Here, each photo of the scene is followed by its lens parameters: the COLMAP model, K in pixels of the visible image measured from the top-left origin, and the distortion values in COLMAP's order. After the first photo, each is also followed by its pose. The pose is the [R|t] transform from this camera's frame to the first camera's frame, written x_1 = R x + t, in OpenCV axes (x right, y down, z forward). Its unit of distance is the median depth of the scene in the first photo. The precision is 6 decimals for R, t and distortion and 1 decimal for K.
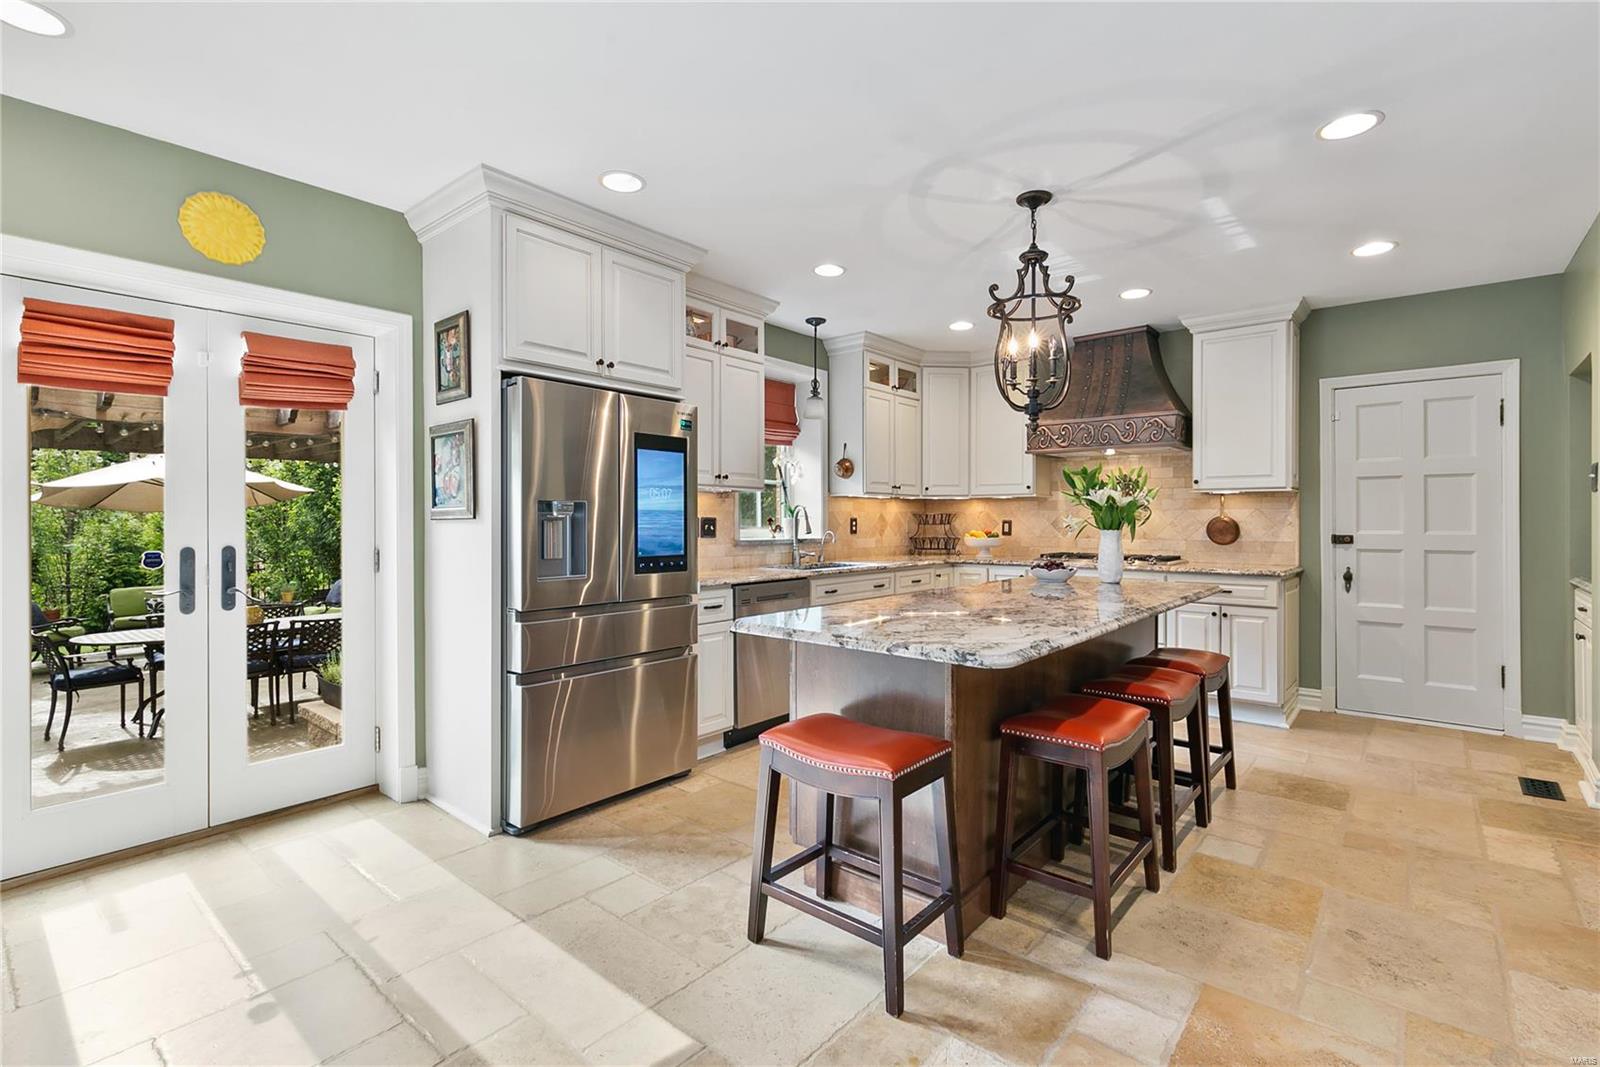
lens RADIAL K [[735.3, 0, 807.3], [0, 735.3, 524.4], [0, 0, 1]] dist [0.004670, -0.000690]
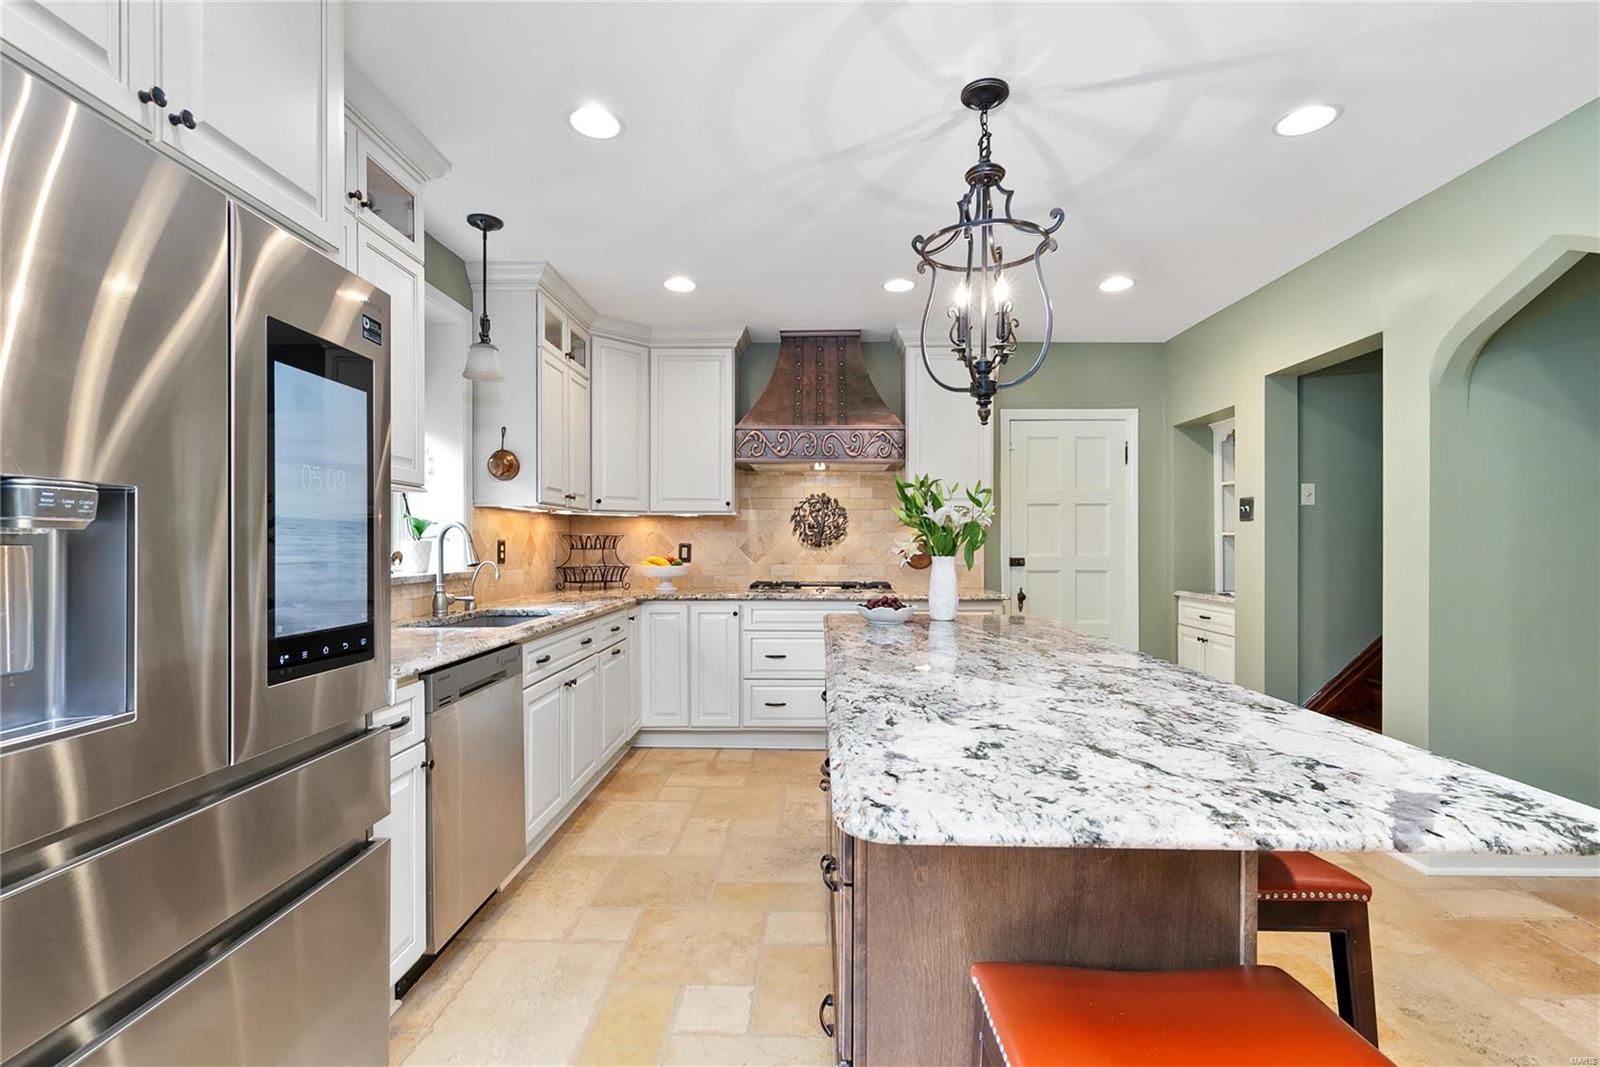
lens RADIAL K [[735.3, 0, 799.5], [0, 735.3, 538.9], [0, 0, 1]] dist [0.004670, -0.000690]
pose [[0.773339, 0.004373, 0.633978, -0.166848], [0.002963, 0.999940, -0.010512, -0.002155], [-0.633986, 0.010008, 0.773280, 0.334325]]
